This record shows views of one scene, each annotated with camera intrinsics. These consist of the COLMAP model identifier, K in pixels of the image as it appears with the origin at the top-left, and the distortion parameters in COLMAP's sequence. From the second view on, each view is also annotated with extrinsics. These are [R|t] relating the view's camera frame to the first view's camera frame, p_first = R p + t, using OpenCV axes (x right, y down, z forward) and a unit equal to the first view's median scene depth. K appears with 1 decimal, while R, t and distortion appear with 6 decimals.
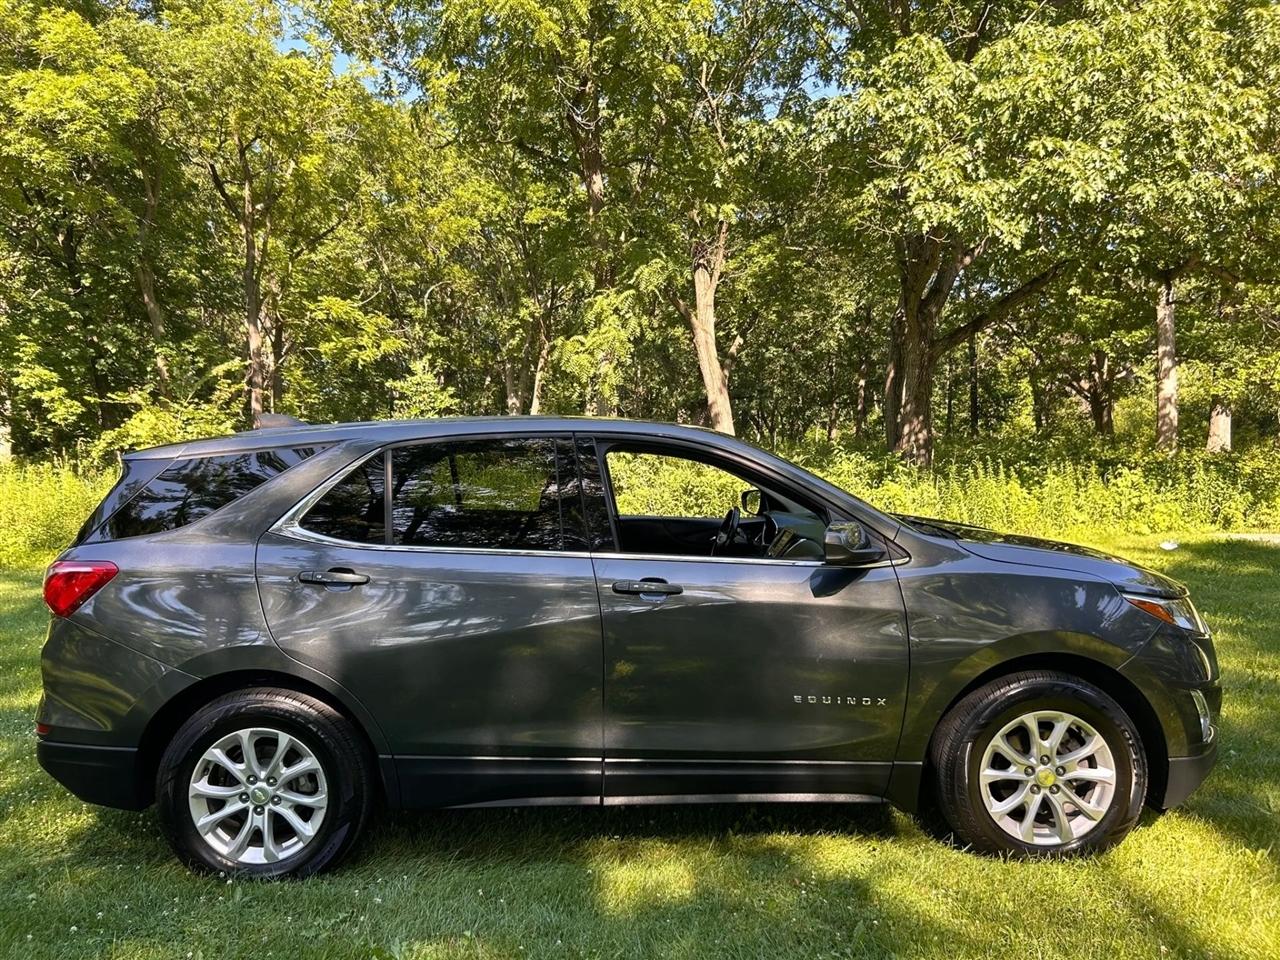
lens RADIAL K [[963.2, 0, 627.4], [0, 963.2, 480.2], [0, 0, 1]] dist [0.038468, -0.047504]
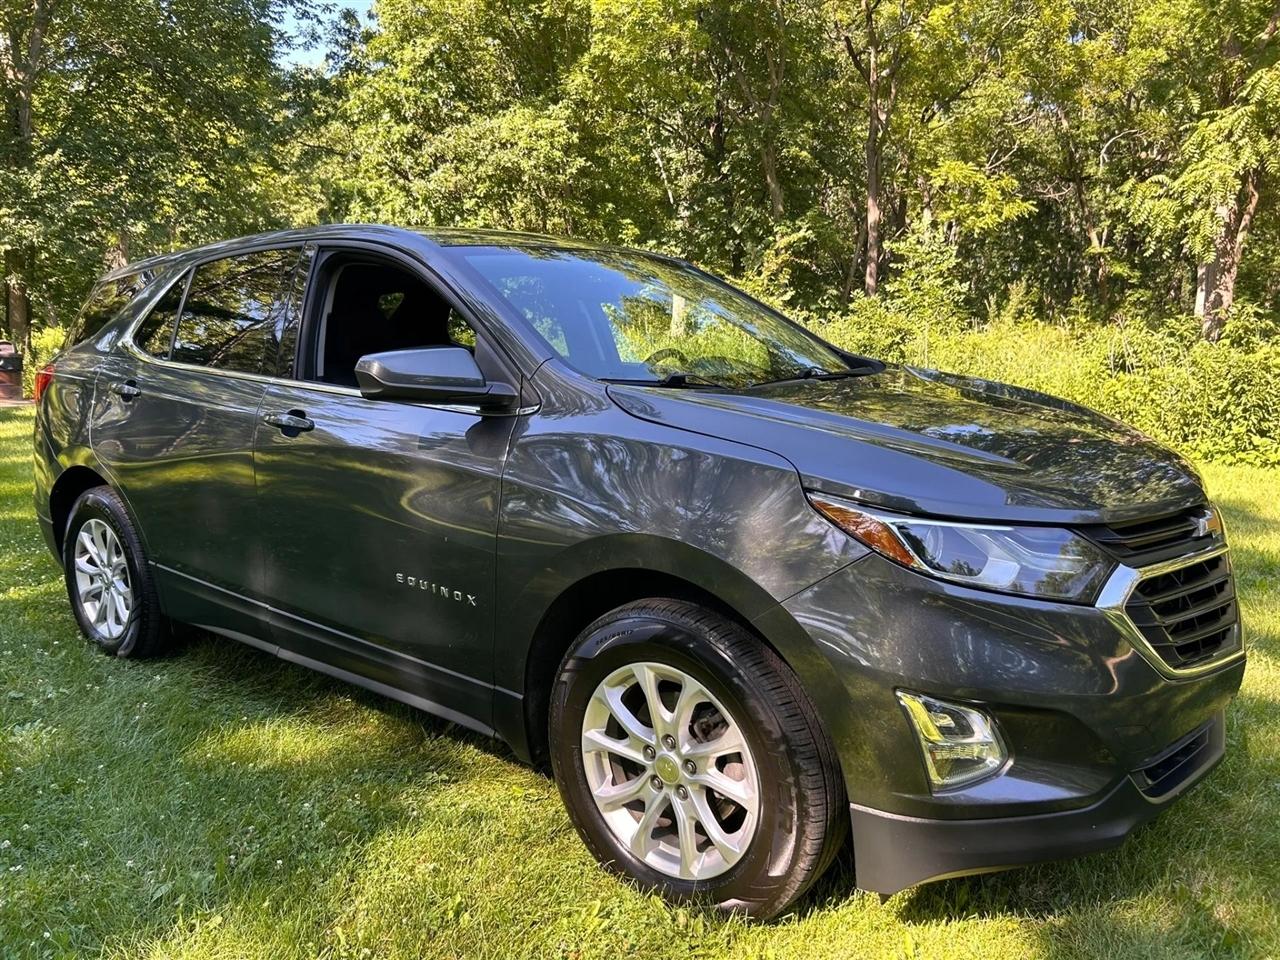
lens RADIAL K [[963.2, 0, 634.0], [0, 963.2, 478.7], [0, 0, 1]] dist [0.038468, -0.047504]
pose [[0.775048, 0.106088, -0.622934, 0.160637], [-0.031013, 0.991005, 0.130185, 0.008747], [0.631141, -0.081581, 0.771366, 0.108162]]
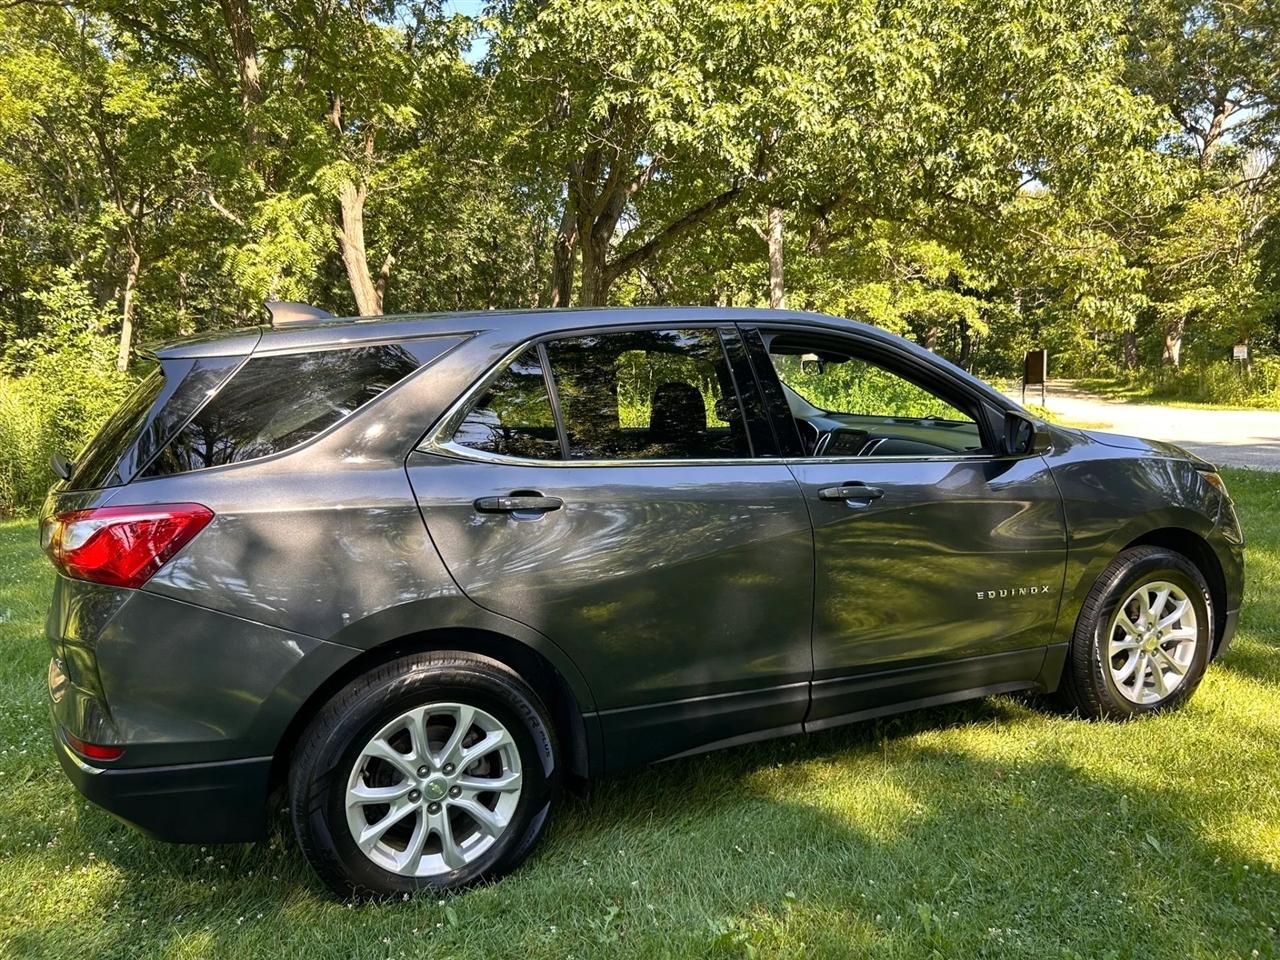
lens RADIAL K [[963.2, 0, 632.7], [0, 963.2, 487.7], [0, 0, 1]] dist [0.038468, -0.047504]
pose [[0.918967, -0.060524, 0.389662, -0.106371], [0.028716, 0.995799, 0.086948, 0.004512], [-0.393288, -0.068713, 0.916844, 0.049903]]
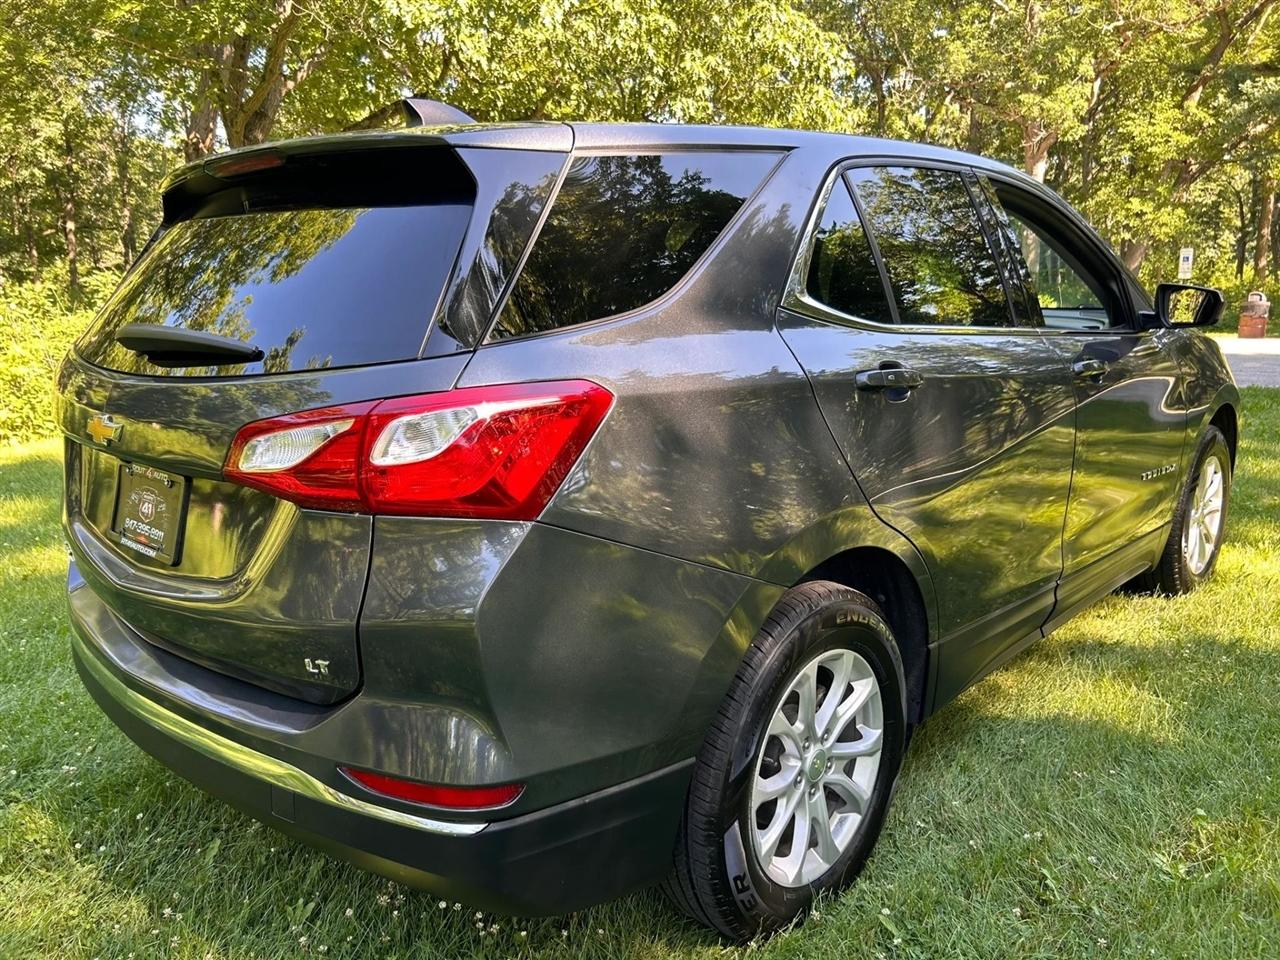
lens RADIAL K [[963.2, 0, 629.5], [0, 963.2, 485.3], [0, 0, 1]] dist [0.038468, -0.047504]
pose [[0.703472, -0.139499, 0.696898, -0.170032], [0.033926, 0.986022, 0.163127, 0.012998], [-0.709912, -0.091113, 0.698372, 0.141564]]
